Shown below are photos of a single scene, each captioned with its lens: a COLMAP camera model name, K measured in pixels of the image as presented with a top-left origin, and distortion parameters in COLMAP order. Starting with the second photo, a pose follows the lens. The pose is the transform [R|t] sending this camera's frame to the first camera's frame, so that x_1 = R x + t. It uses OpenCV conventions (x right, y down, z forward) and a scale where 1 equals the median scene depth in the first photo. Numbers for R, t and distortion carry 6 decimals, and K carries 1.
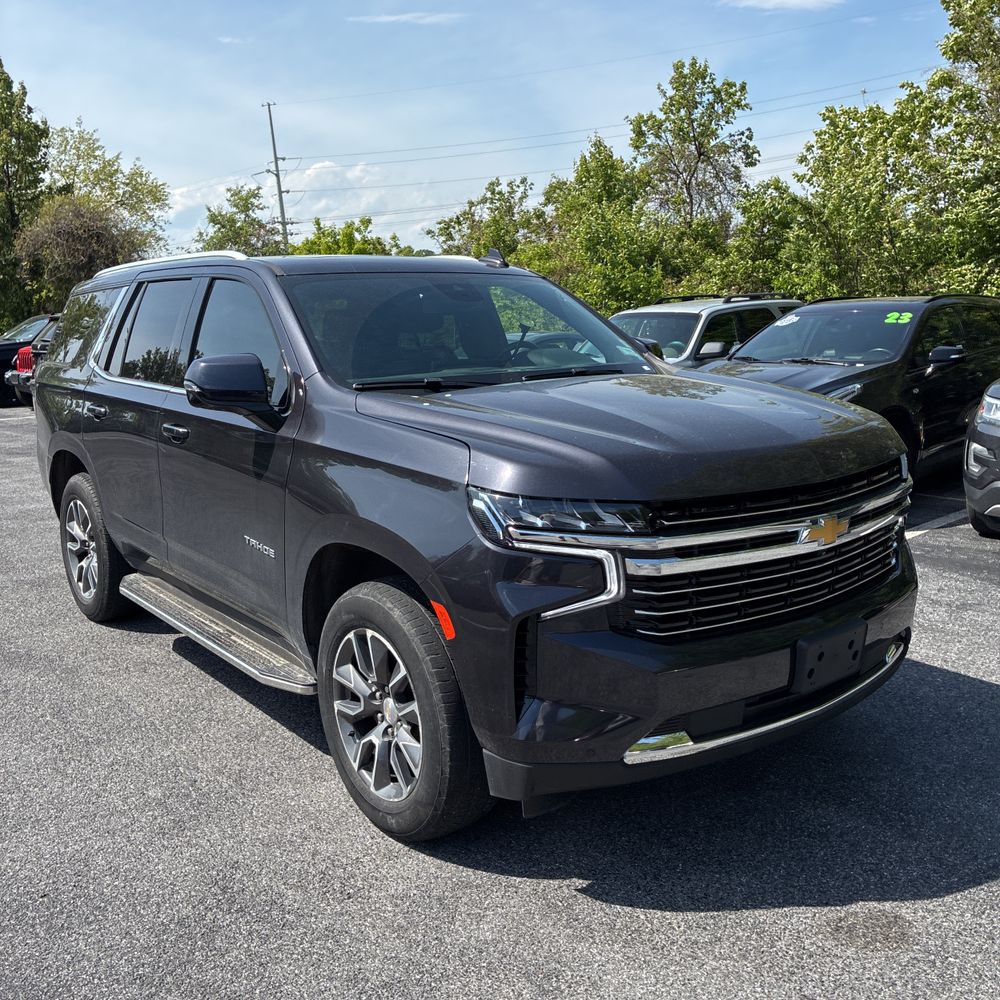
lens RADIAL K [[1046.0, 0, 514.5], [0, 1046.0, 498.4], [0, 0, 1]] dist [0.084006, -0.183119]
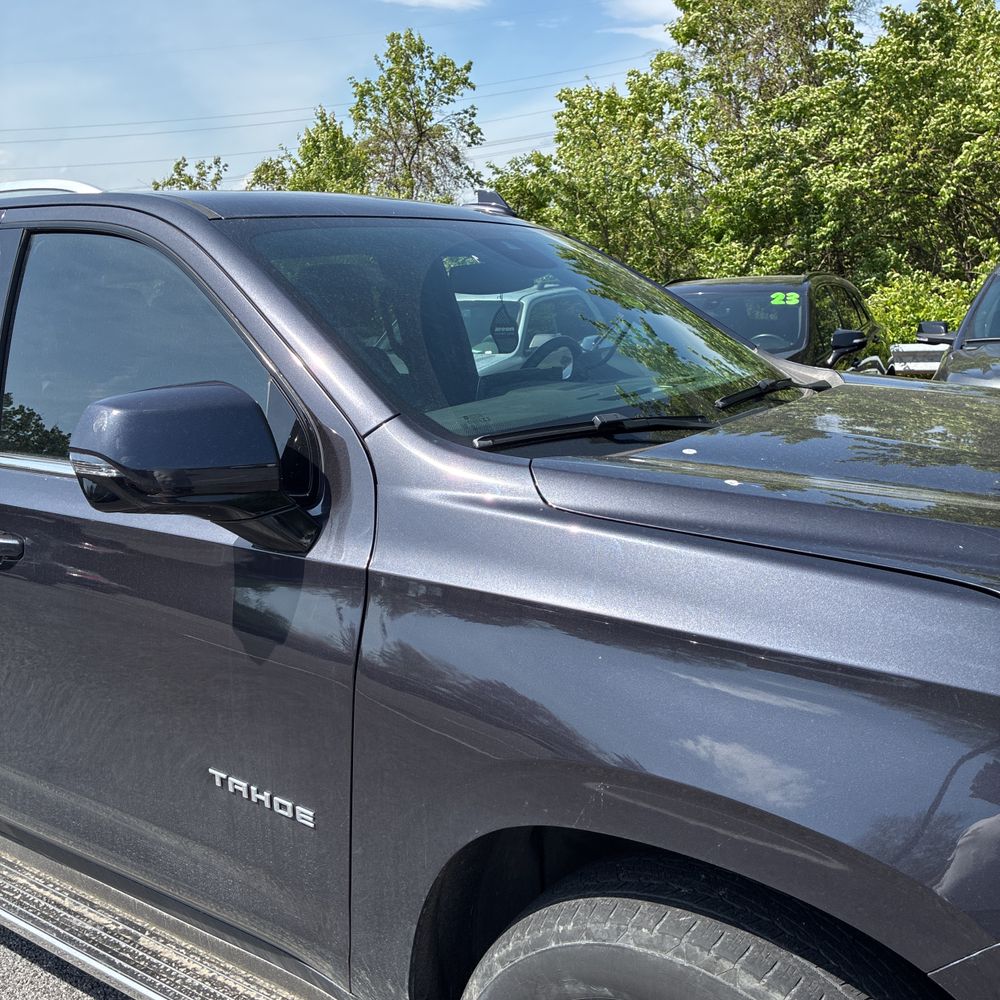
lens RADIAL K [[1011.5, 0, 503.0], [0, 1011.5, 499.2], [0, 0, 1]] dist [0.022712, 0.005274]
pose [[0.948731, -0.080506, 0.305662, -0.060580], [0.076741, 0.996754, 0.024336, -0.019895], [-0.306629, 0.000369, 0.951829, 0.123076]]
